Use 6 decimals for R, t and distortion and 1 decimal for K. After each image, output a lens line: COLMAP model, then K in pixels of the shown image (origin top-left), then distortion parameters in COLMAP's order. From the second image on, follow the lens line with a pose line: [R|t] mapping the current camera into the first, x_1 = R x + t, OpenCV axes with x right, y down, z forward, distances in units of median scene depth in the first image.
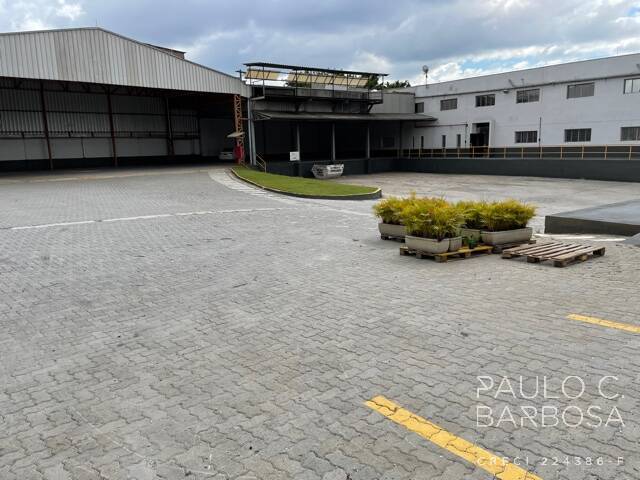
lens RADIAL K [[480.7, 0, 320.0], [0, 480.7, 240.0], [0, 0, 1]] dist [0.097060, -0.118338]
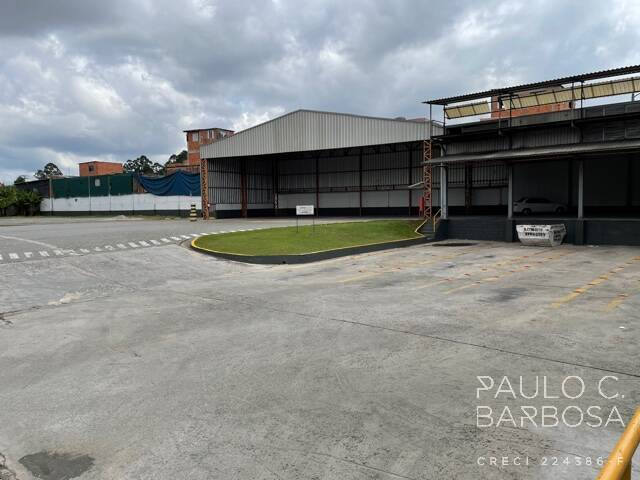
lens RADIAL K [[480.7, 0, 320.0], [0, 480.7, 240.0], [0, 0, 1]] dist [0.097060, -0.118338]
pose [[0.200558, 0.094390, -0.975124, 1.229563], [-0.177523, 0.982372, 0.058580, -0.251723], [0.963464, 0.161358, 0.213778, 1.193470]]
